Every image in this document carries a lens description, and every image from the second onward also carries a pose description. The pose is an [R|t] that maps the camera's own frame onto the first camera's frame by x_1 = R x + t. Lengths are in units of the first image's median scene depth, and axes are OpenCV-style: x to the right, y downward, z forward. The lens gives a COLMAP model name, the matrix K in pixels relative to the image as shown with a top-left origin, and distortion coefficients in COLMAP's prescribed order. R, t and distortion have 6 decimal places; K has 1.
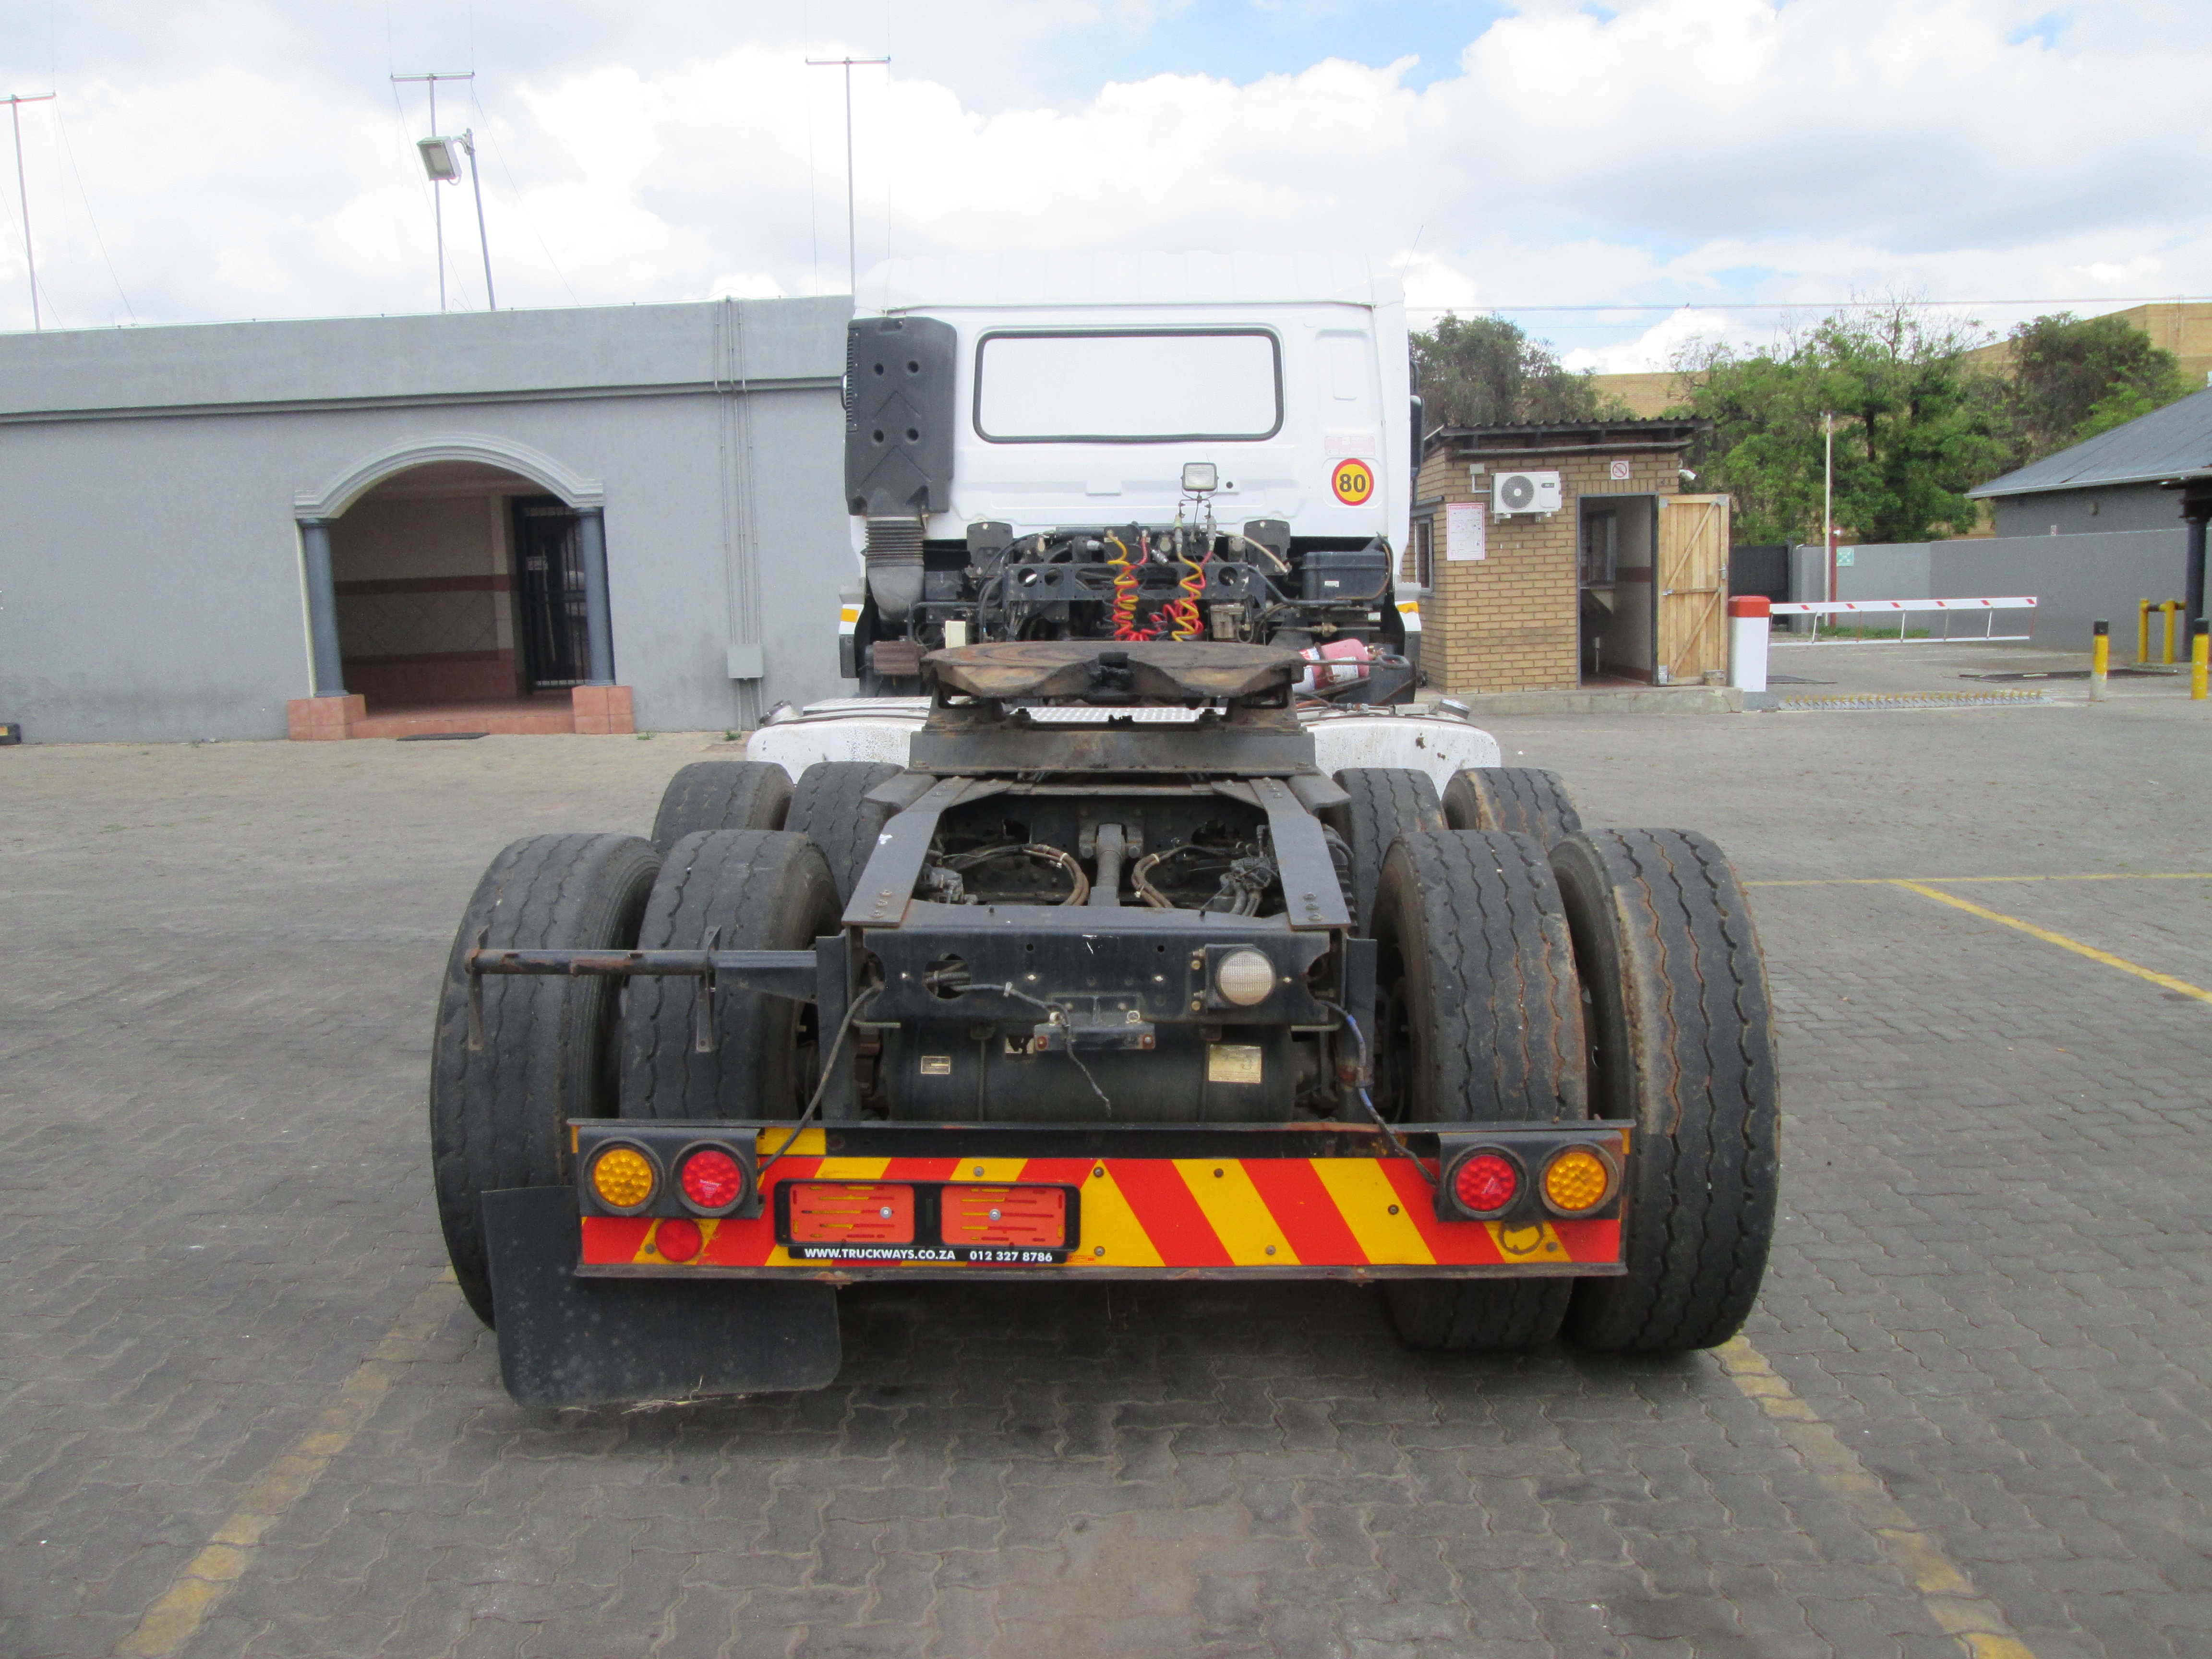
lens RADIAL K [[1815.6, 0, 1115.7], [0, 1815.6, 807.9], [0, 0, 1]] dist [-0.052760, 0.019879]
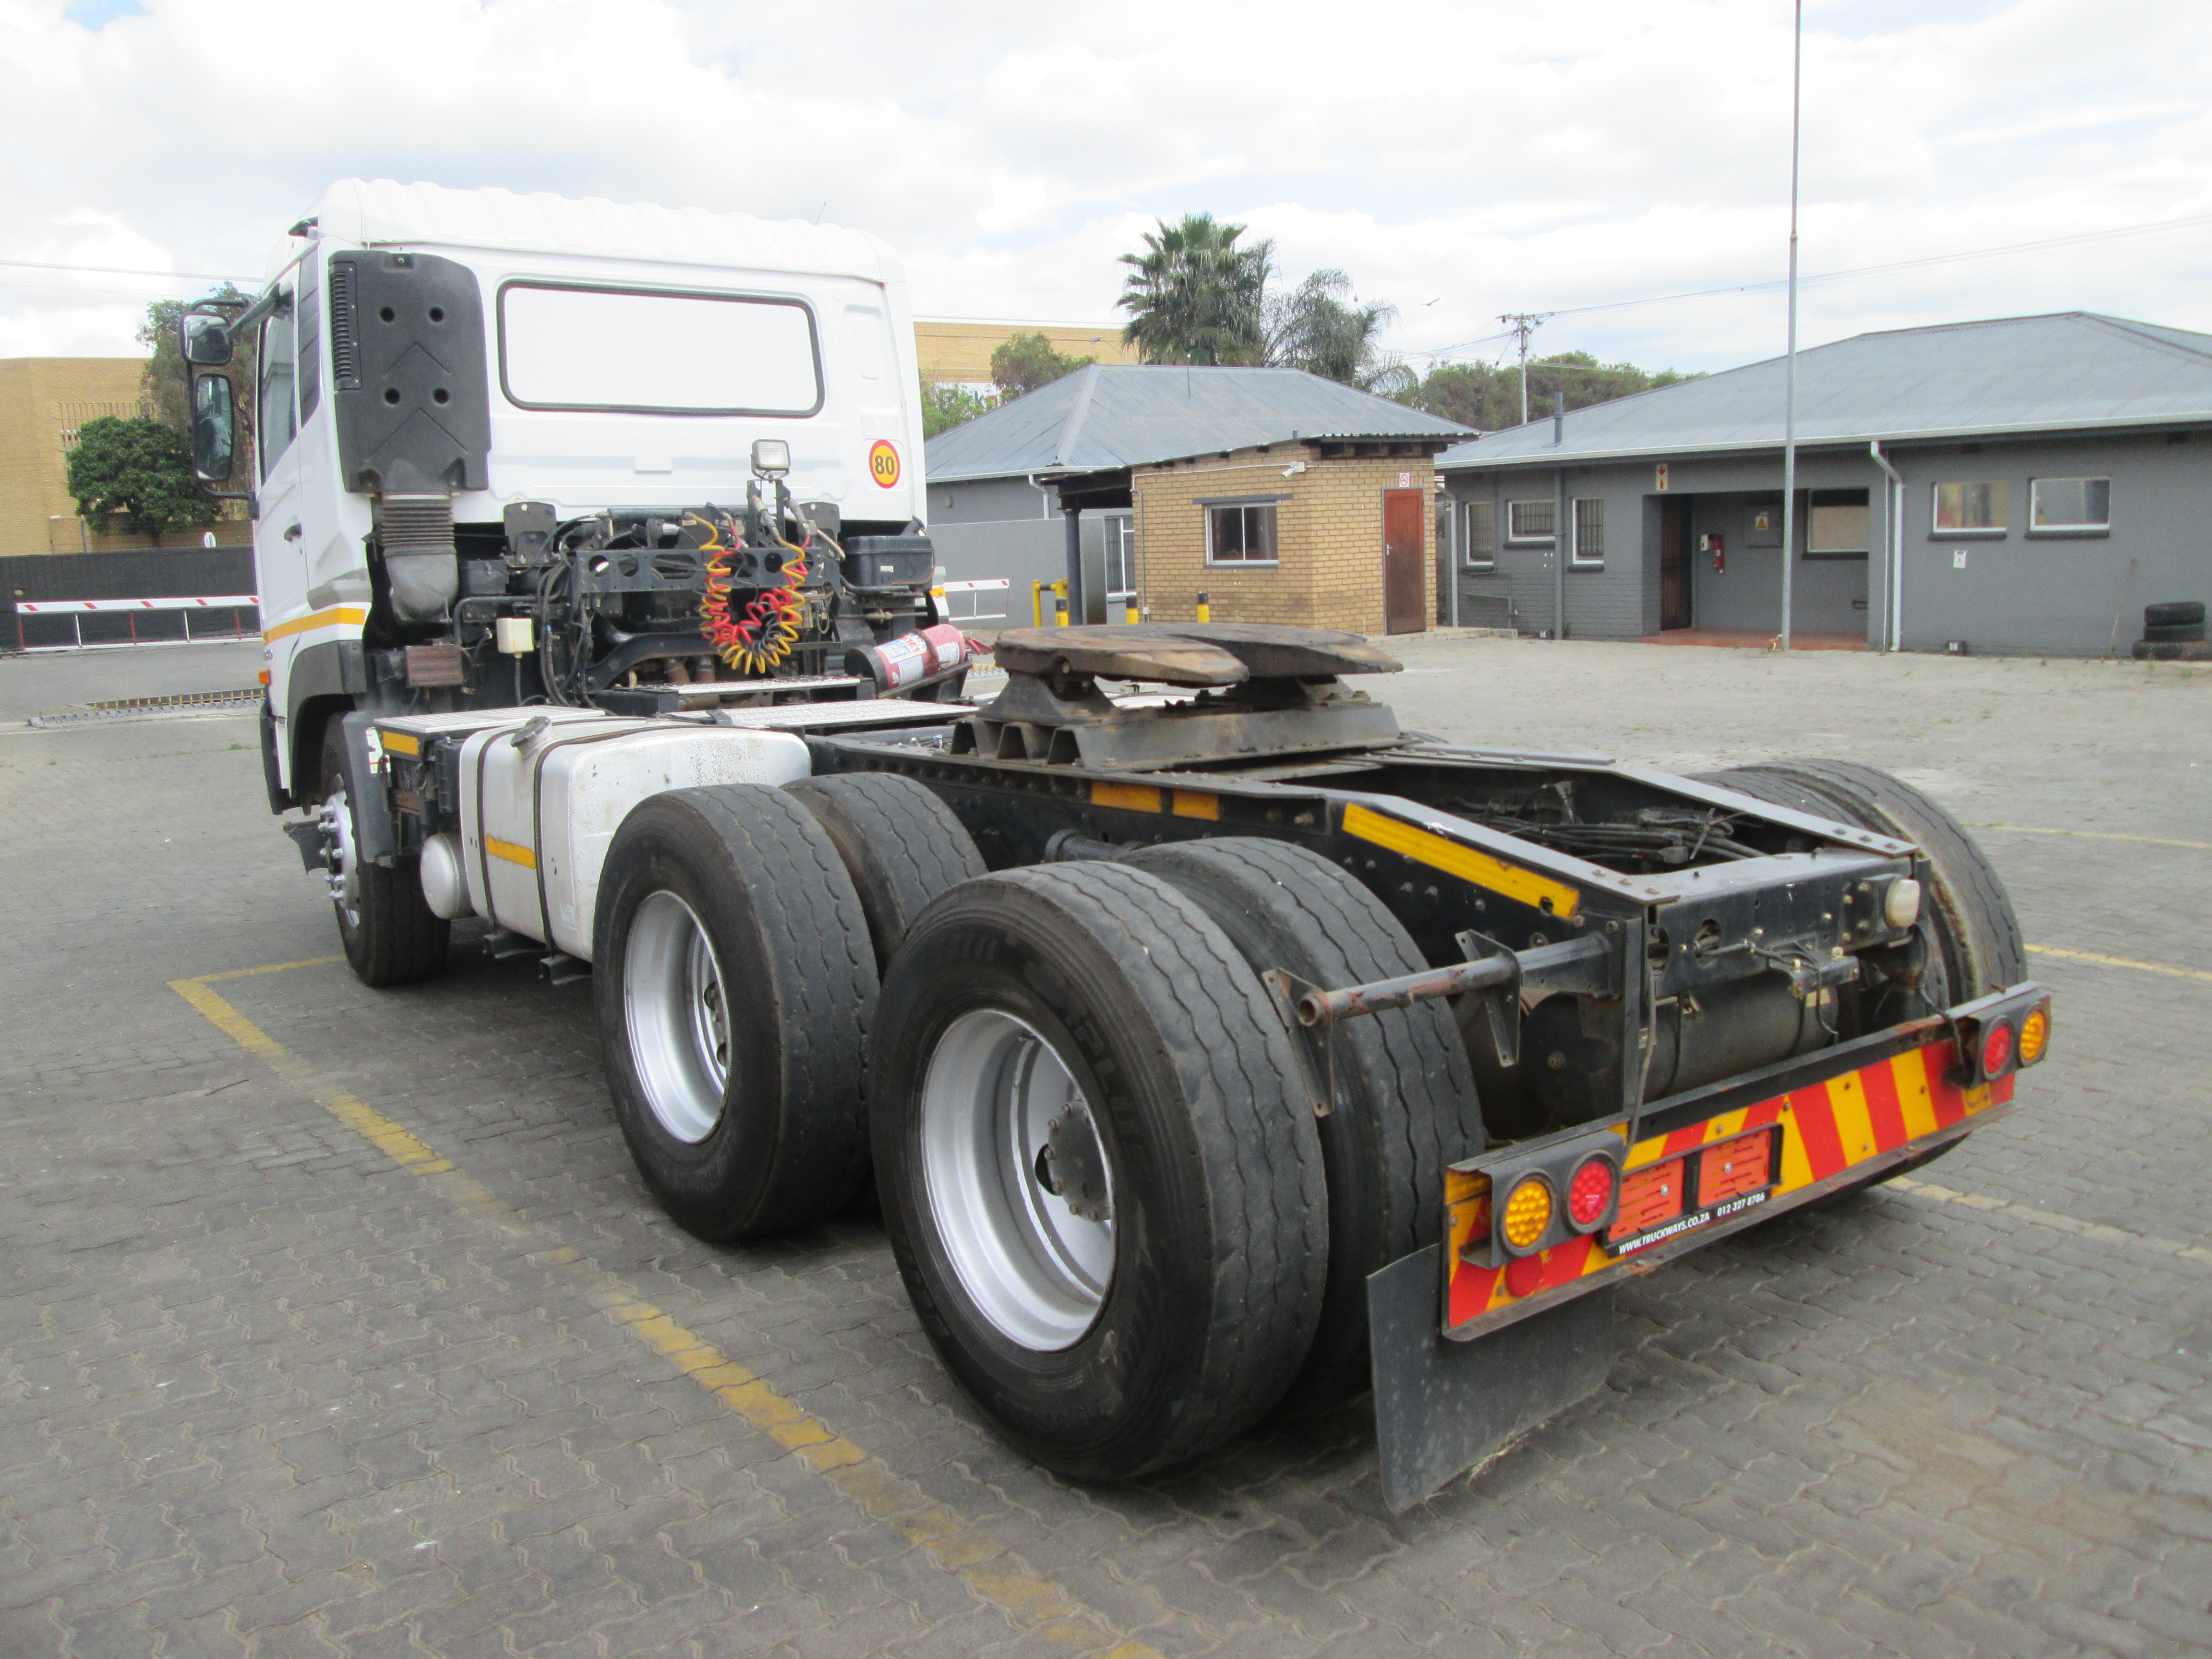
lens RADIAL K [[1815.6, 0, 1112.8], [0, 1815.6, 808.5], [0, 0, 1]] dist [-0.052760, 0.019879]
pose [[0.786638, -0.092034, 0.610516, -0.394481], [0.089911, 0.995362, 0.034201, -0.018632], [-0.610833, 0.027988, 0.791265, 0.166405]]
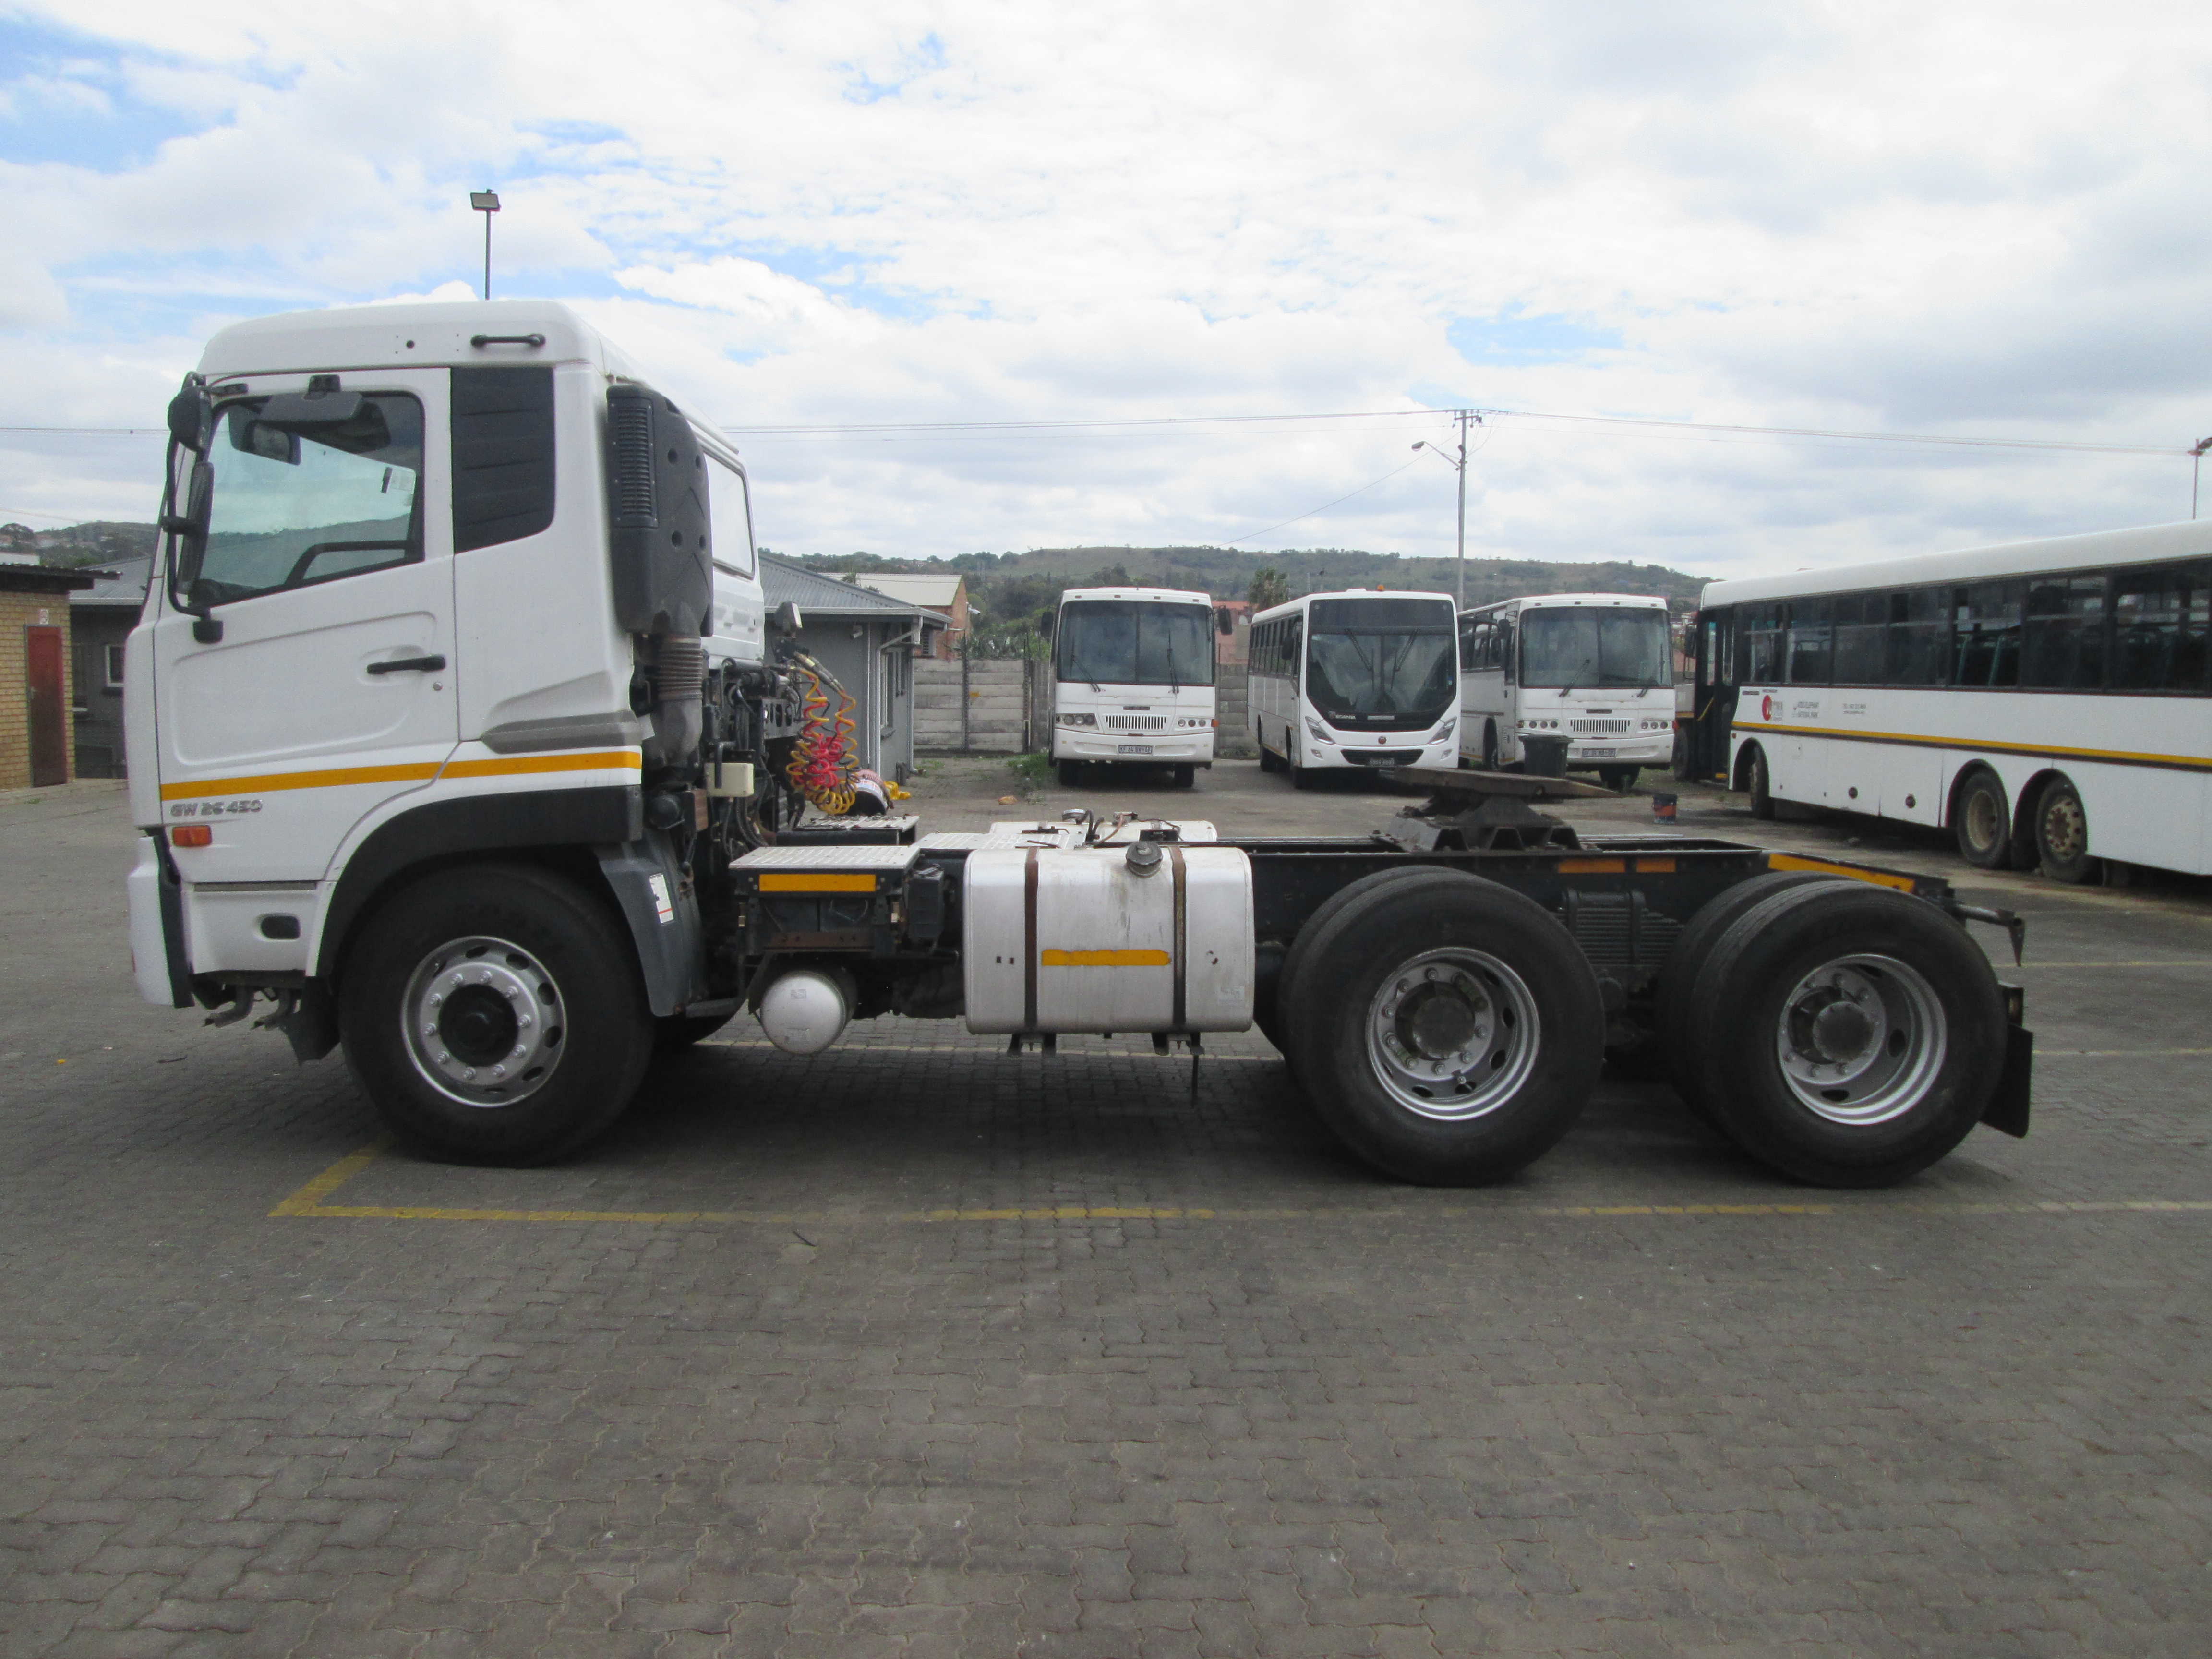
lens RADIAL K [[1815.6, 0, 1087.7], [0, 1815.6, 794.2], [0, 0, 1]] dist [-0.052760, 0.019879]
pose [[-0.034410, -0.043617, 0.998456, -0.967301], [0.112101, 0.992574, 0.047223, -0.111573], [-0.993101, 0.113553, -0.029265, 0.868298]]
